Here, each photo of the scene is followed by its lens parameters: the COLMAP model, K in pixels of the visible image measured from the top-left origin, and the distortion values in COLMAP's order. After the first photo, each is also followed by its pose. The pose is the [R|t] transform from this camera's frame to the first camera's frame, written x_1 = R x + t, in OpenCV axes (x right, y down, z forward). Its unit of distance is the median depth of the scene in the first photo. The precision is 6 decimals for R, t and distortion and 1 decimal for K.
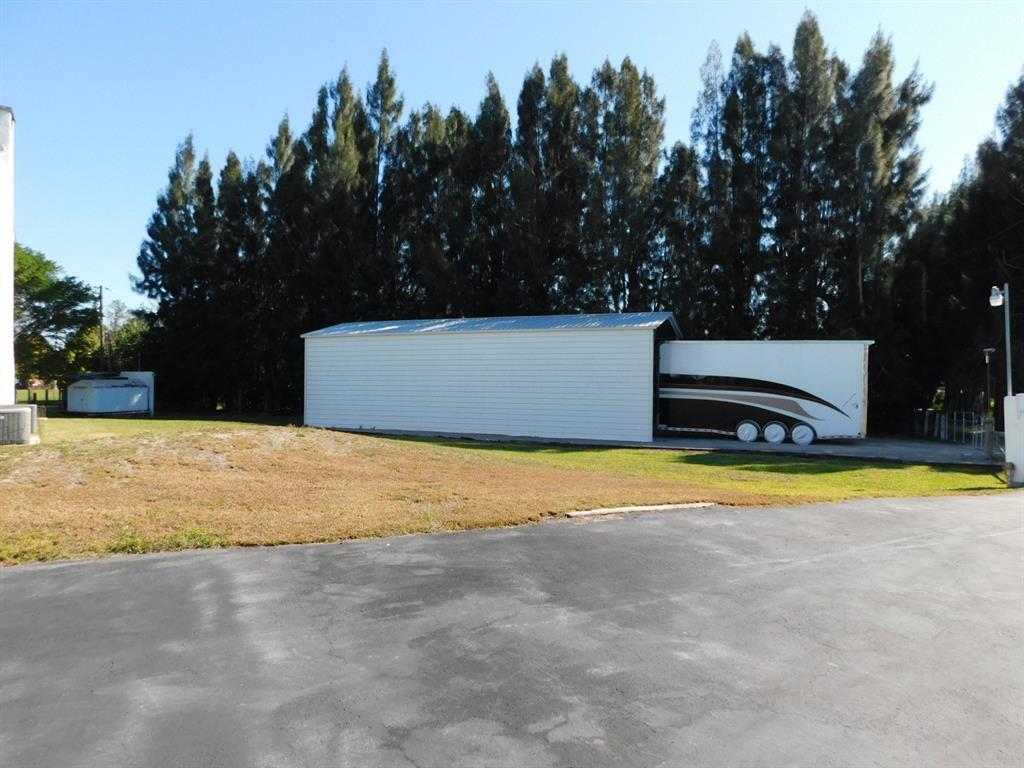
lens RADIAL K [[684.9, 0, 508.2], [0, 684.9, 382.5], [0, 0, 1]] dist [-0.030358, -0.000127]
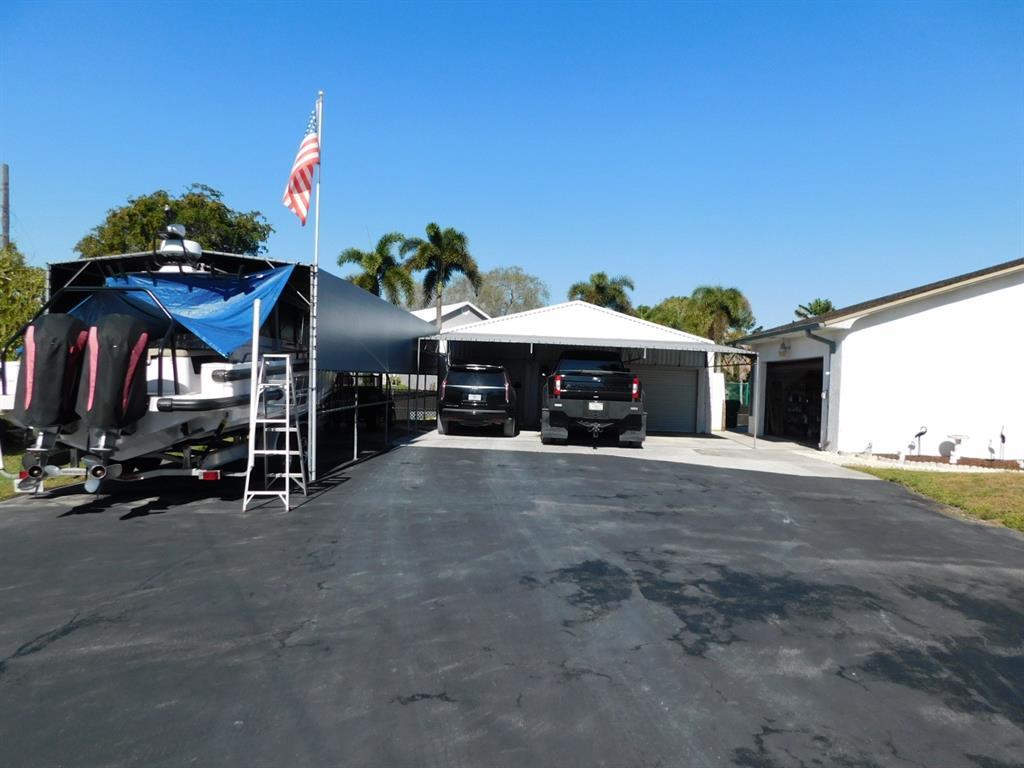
lens RADIAL K [[684.9, 0, 511.9], [0, 684.9, 385.3], [0, 0, 1]] dist [-0.030358, -0.000127]
pose [[-0.589305, -0.034637, -0.807168, 1.095472], [-0.056568, 0.998398, -0.001543, 0.024976], [0.805928, 0.044751, -0.590320, 1.022288]]
